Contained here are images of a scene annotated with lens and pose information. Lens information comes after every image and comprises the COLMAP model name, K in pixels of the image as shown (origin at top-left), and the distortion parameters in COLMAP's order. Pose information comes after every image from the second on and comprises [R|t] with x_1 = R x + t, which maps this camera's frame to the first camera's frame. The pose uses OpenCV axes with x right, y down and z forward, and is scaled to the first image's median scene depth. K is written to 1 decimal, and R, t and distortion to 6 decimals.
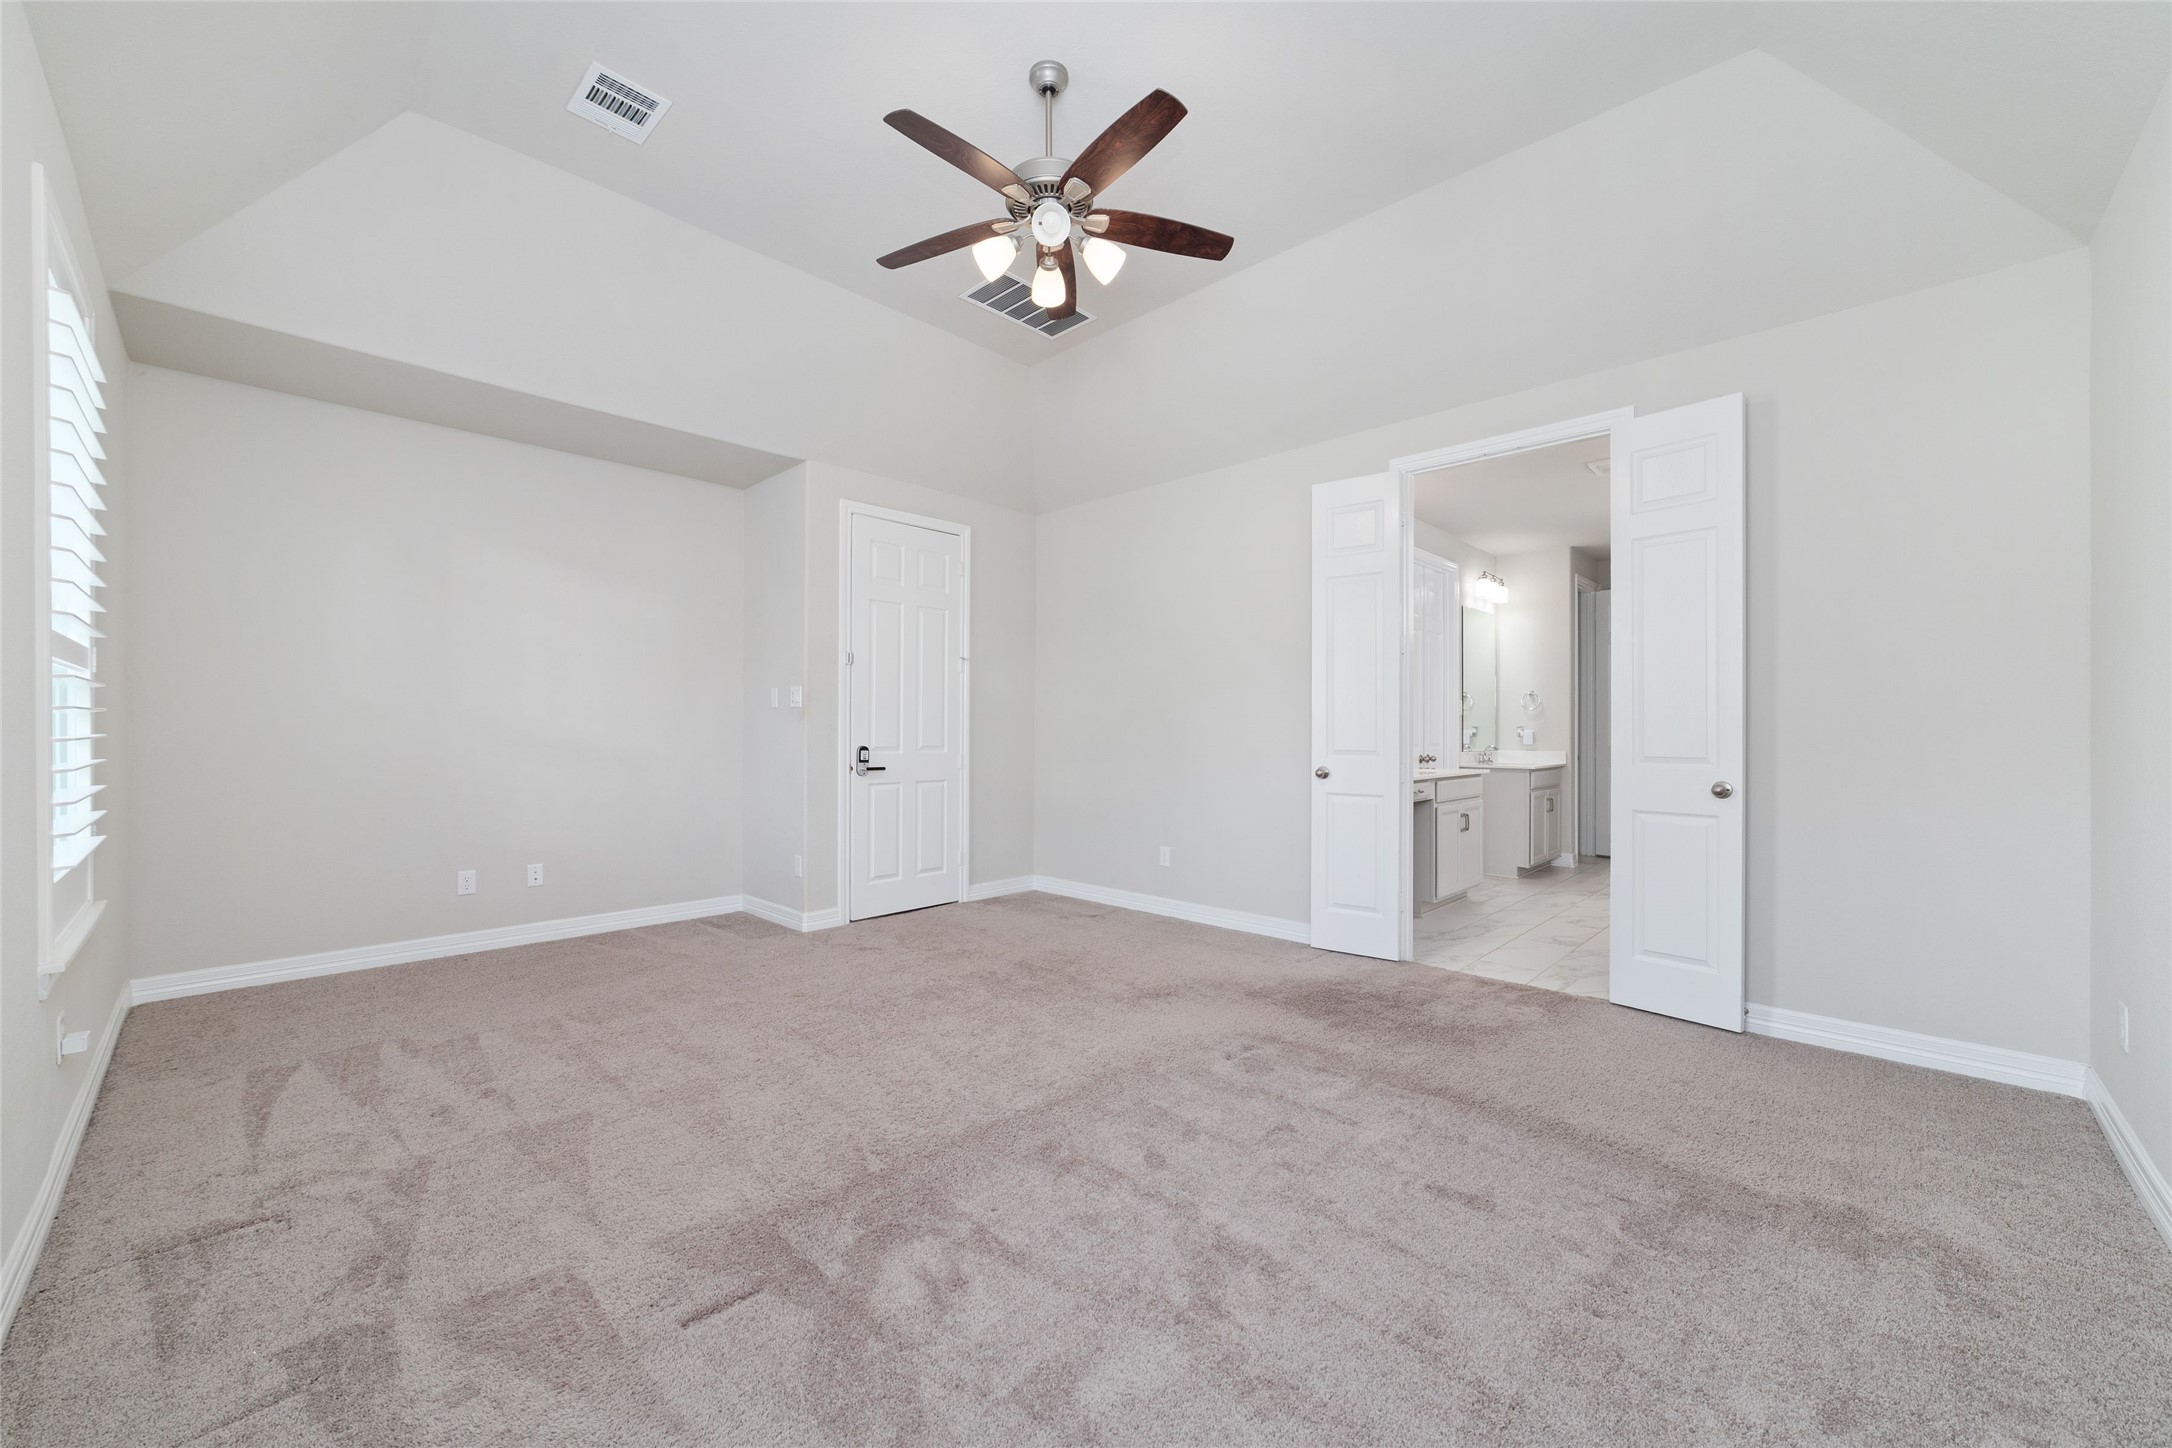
lens RADIAL K [[835.0, 0, 1106.2], [0, 835.0, 730.3], [0, 0, 1]] dist [-0.000964, 0.000035]
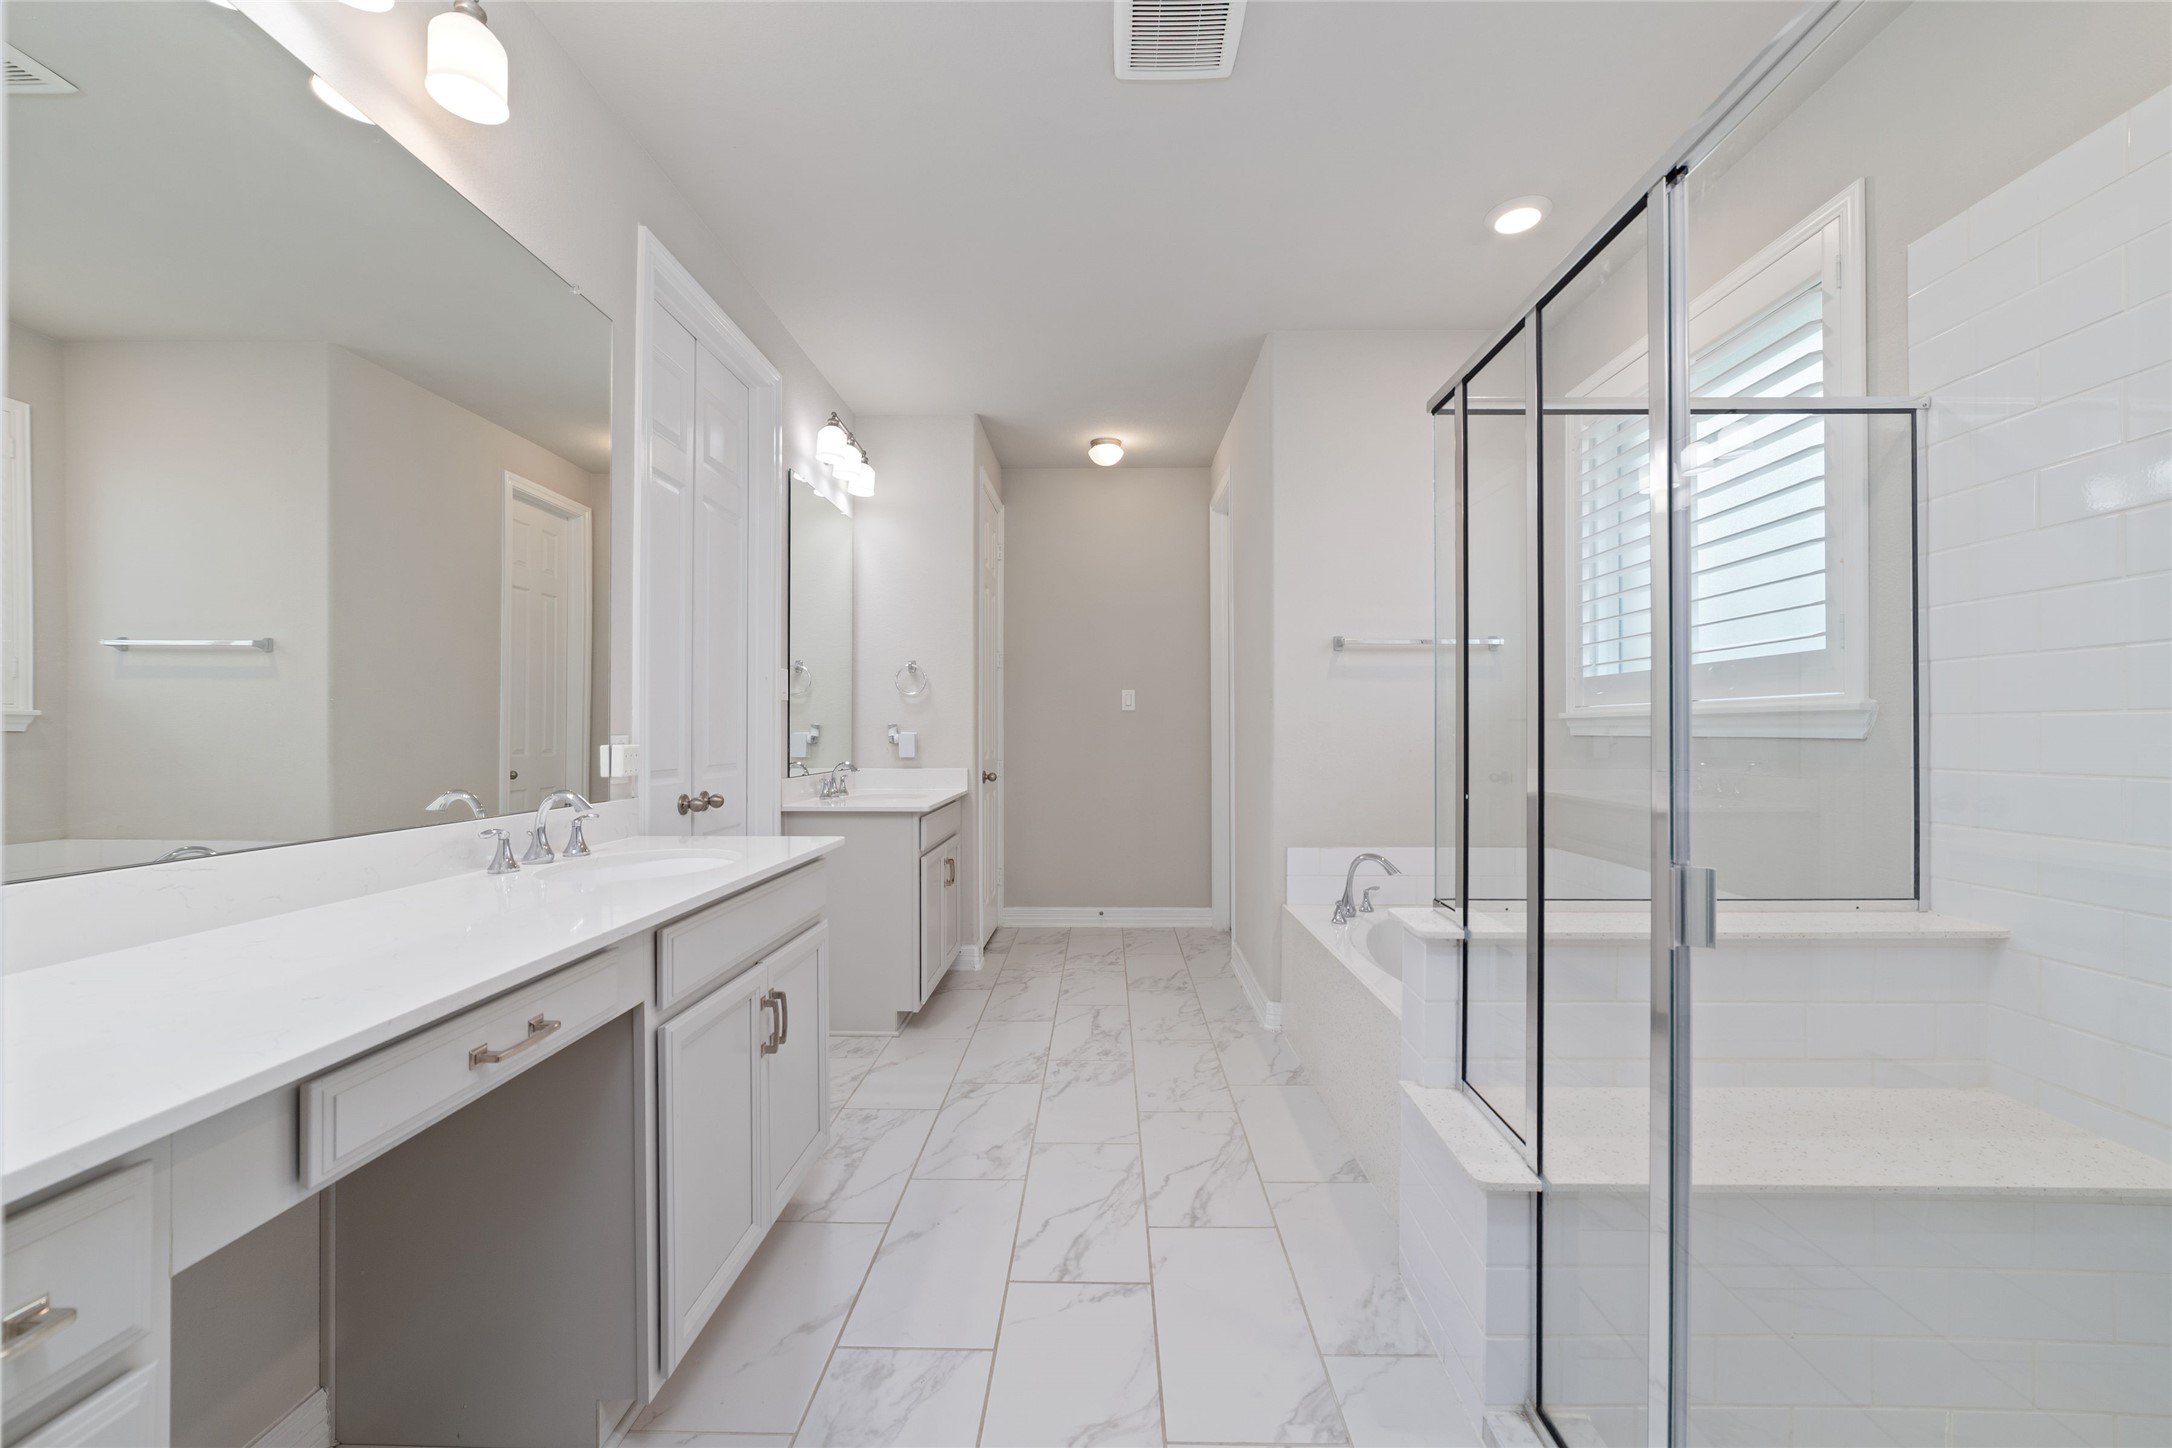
lens RADIAL K [[835.0, 0, 1099.7], [0, 835.0, 724.9], [0, 0, 1]] dist [-0.000964, 0.000035]
pose [[0.742229, 0.004751, 0.670129, 0.235189], [-0.000215, 0.999977, -0.006851, -0.001375], [-0.670146, 0.004941, 0.742213, 0.517946]]
